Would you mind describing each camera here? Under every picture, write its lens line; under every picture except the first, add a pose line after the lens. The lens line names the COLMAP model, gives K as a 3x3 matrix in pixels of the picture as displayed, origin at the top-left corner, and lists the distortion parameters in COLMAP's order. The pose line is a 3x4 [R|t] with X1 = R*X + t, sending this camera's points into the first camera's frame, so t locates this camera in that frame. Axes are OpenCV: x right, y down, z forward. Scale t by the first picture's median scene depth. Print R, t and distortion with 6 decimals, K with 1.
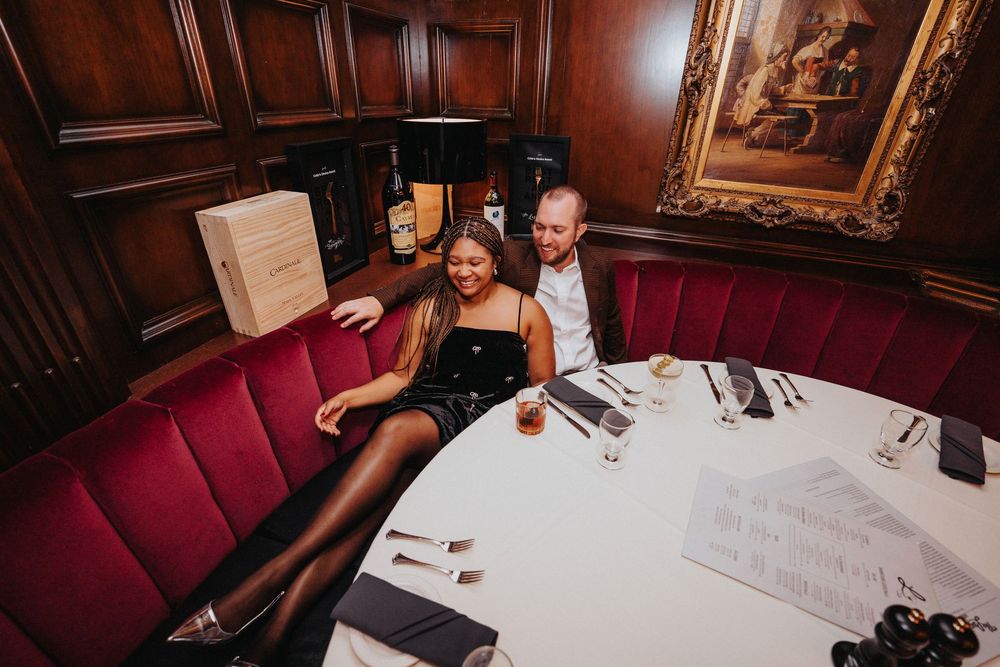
lens RADIAL K [[441.9, 0, 500.0], [0, 441.9, 333.5], [0, 0, 1]] dist [-0.013507, -0.000367]
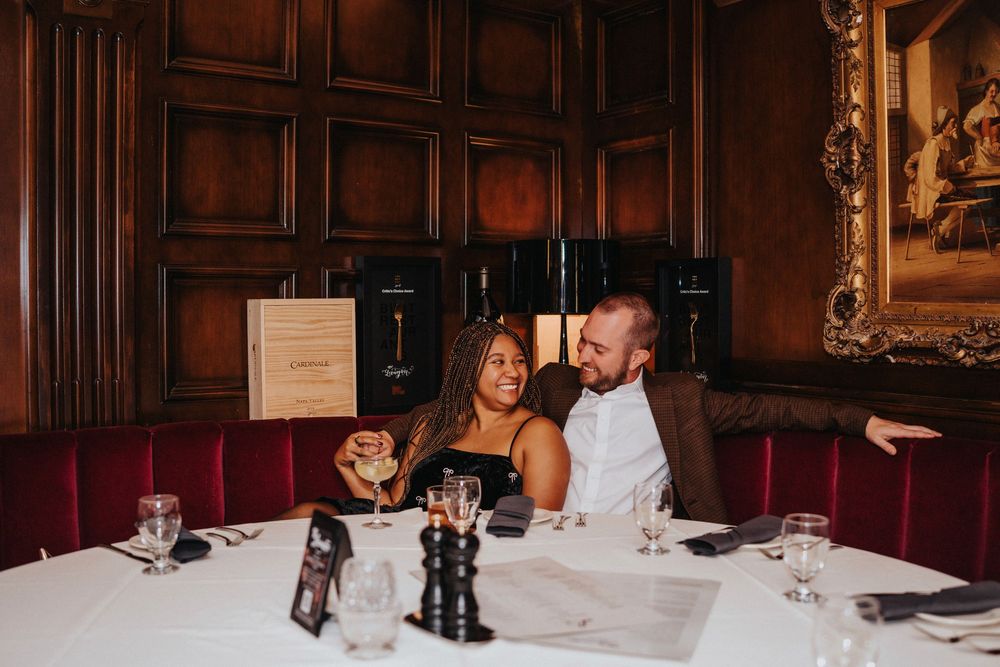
lens RADIAL K [[1109.4, 0, 500.0], [0, 1109.4, 333.5], [0, 0, 1]] dist [-0.013956, 0.012376]
pose [[0.798813, -0.005031, -0.601559, 1.056829], [-0.284779, 0.877662, -0.385500, 0.491388], [0.529905, 0.479254, 0.699655, -0.401867]]
